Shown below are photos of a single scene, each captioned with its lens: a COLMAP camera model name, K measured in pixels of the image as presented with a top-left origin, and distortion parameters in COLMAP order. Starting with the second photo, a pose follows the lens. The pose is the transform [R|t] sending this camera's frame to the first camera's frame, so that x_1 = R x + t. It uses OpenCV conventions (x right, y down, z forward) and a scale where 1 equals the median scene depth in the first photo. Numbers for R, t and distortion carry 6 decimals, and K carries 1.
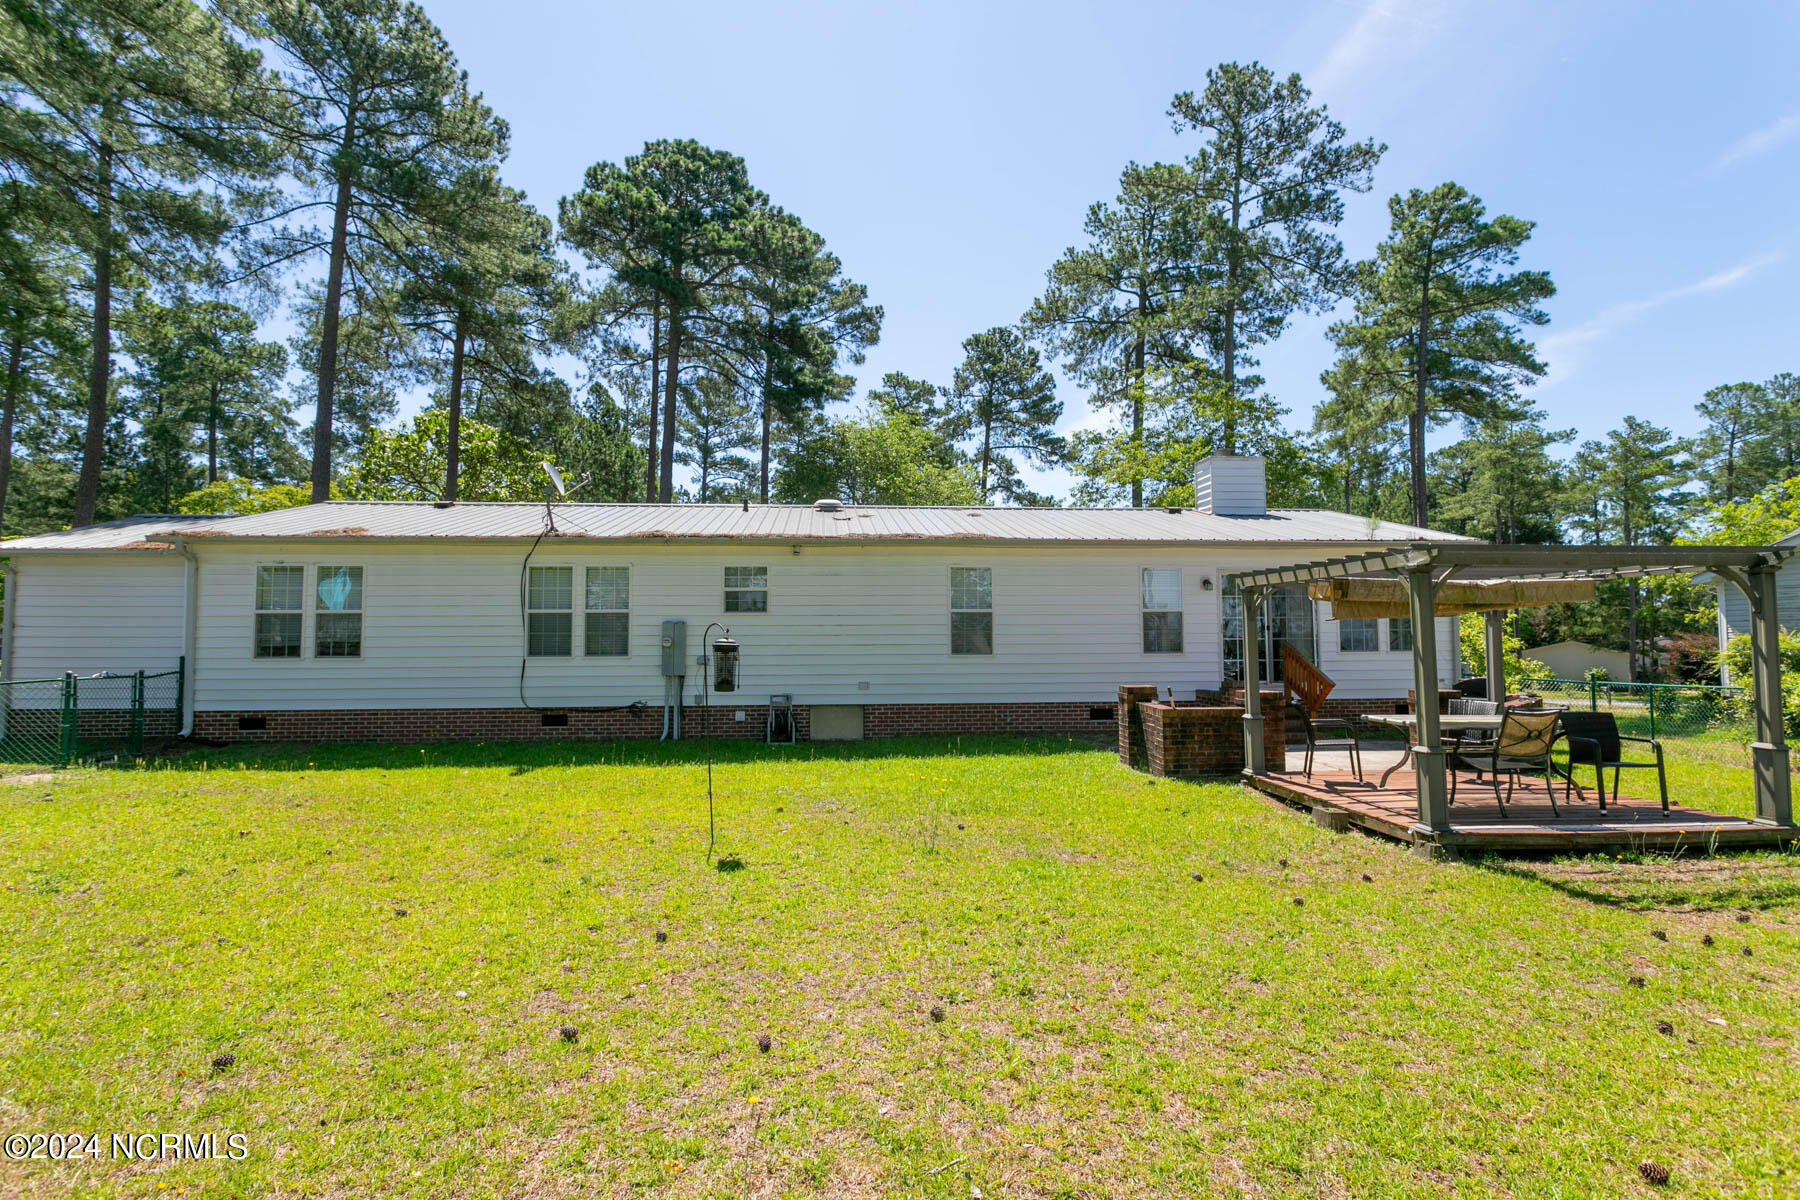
lens RADIAL K [[850.0, 0, 901.6], [0, 850.0, 598.7], [0, 0, 1]] dist [0.001548, -0.000160]
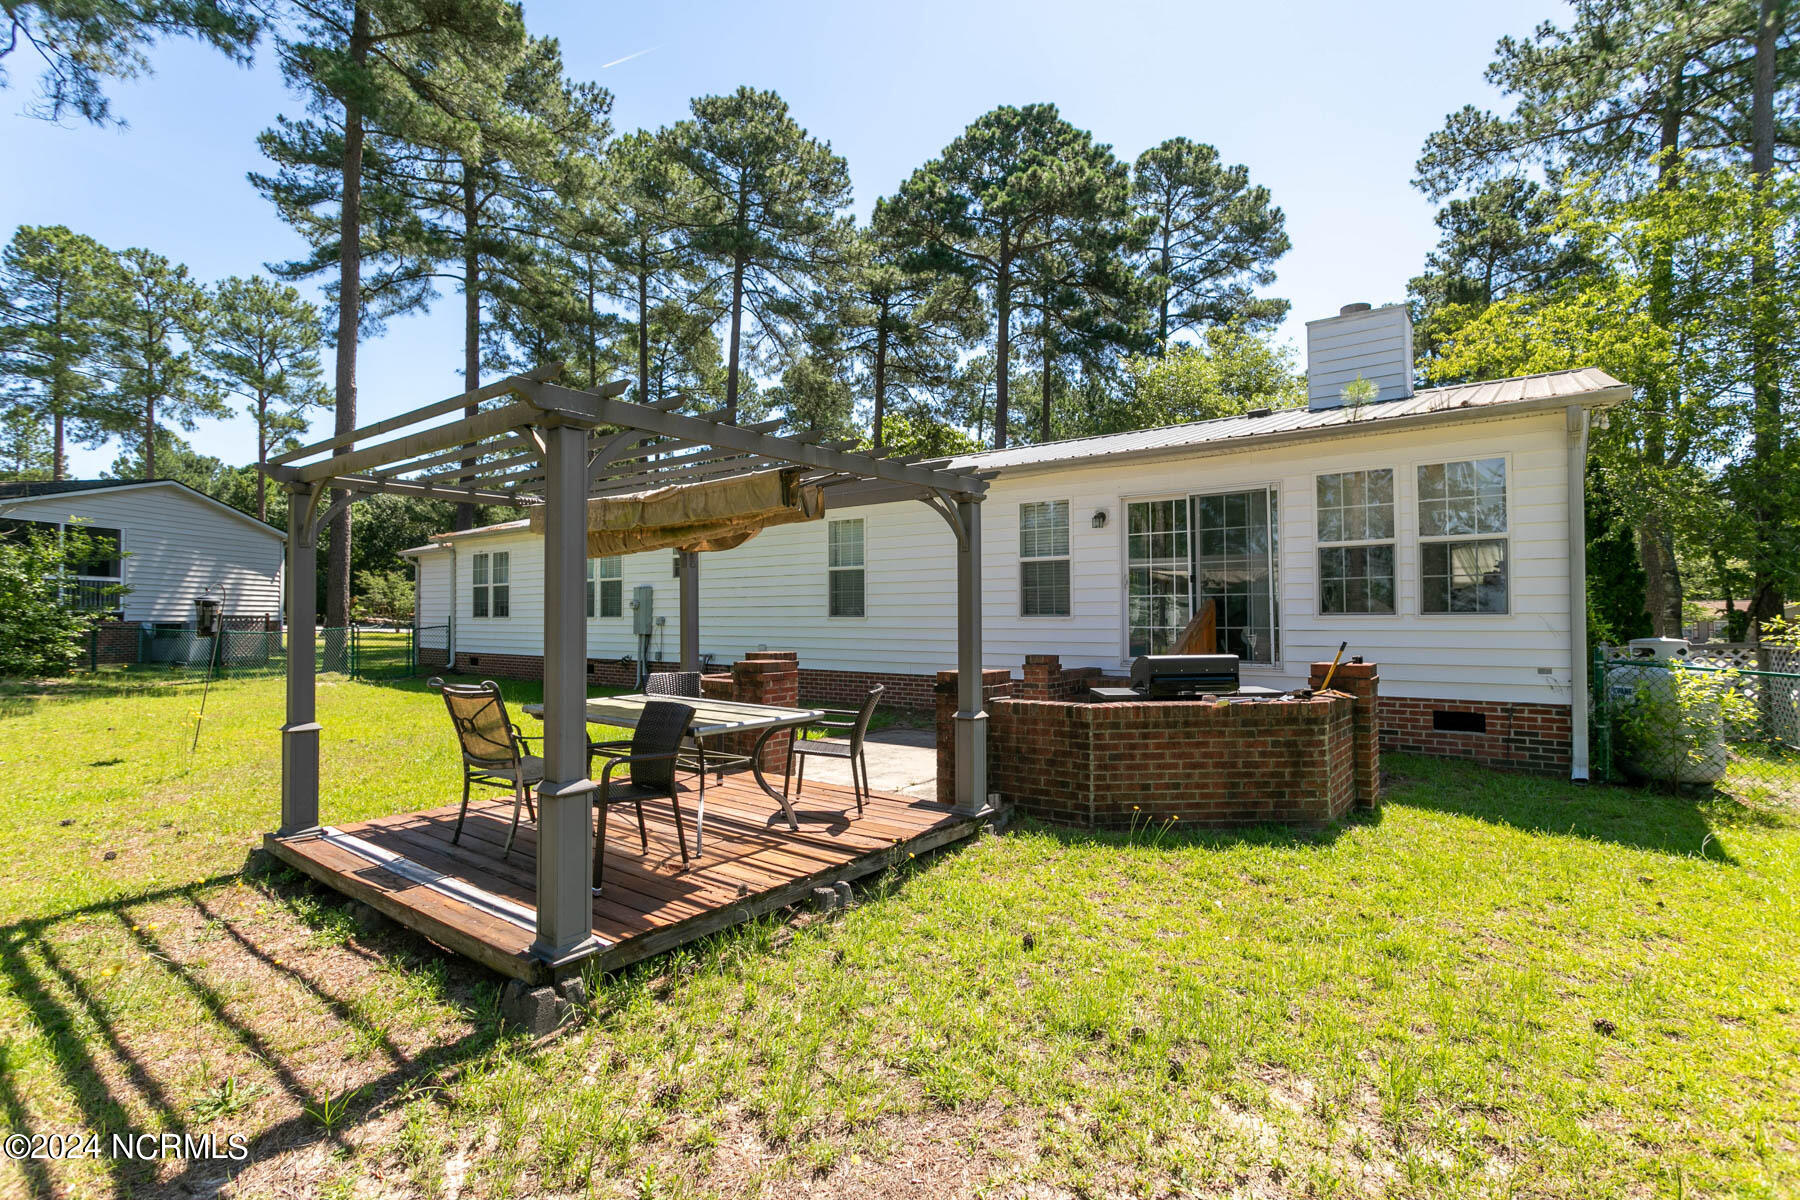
lens RADIAL K [[850.0, 0, 900.8], [0, 850.0, 599.2], [0, 0, 1]] dist [0.001548, -0.000160]
pose [[0.742707, -0.010915, -0.669527, 0.725398], [0.029370, 0.999436, 0.016287, 0.033894], [0.668972, -0.031761, 0.742609, 0.373717]]
